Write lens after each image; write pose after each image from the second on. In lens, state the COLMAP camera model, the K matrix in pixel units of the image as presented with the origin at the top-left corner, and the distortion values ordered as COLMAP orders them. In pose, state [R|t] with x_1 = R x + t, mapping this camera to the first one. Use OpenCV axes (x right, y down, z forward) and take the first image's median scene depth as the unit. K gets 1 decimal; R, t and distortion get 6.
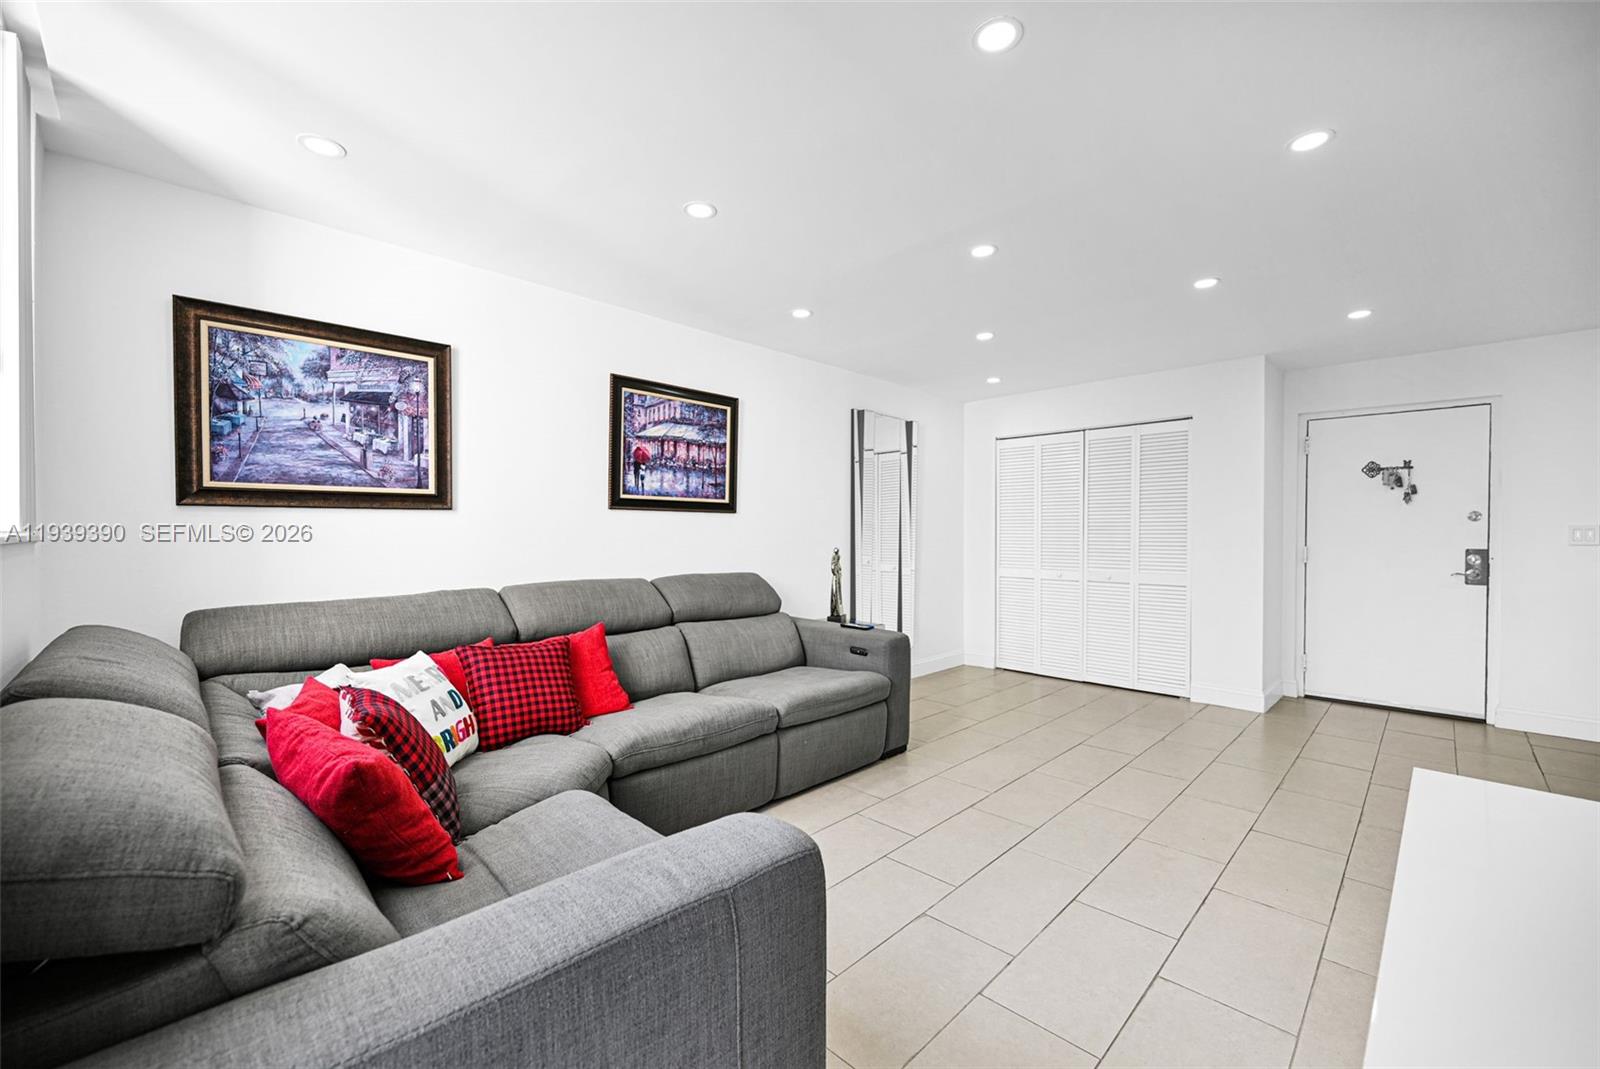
lens RADIAL K [[642.5, 0, 802.1], [0, 642.5, 535.1], [0, 0, 1]] dist [-0.002022, 0.000260]
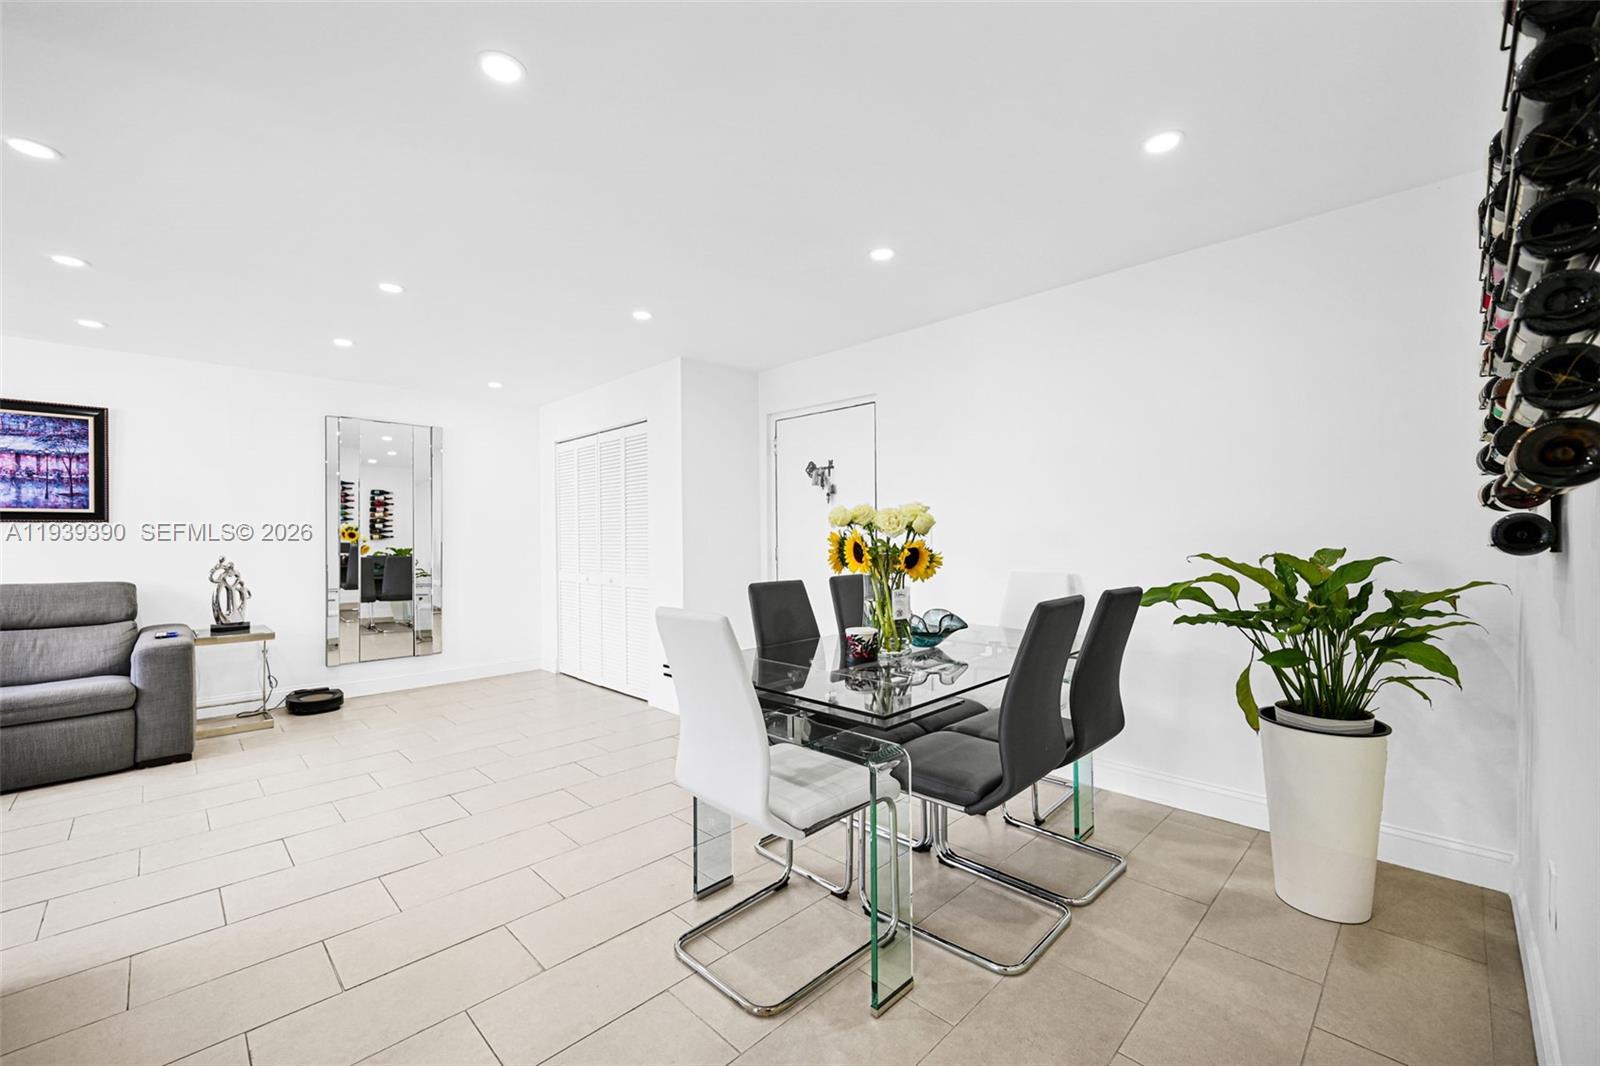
lens RADIAL K [[642.5, 0, 798.0], [0, 642.5, 535.7], [0, 0, 1]] dist [-0.002022, 0.000260]
pose [[0.999864, -0.011912, -0.011442, 1.017652], [0.011884, 0.999926, -0.002510, 0.001987], [0.011471, 0.002374, 0.999931, 0.010468]]
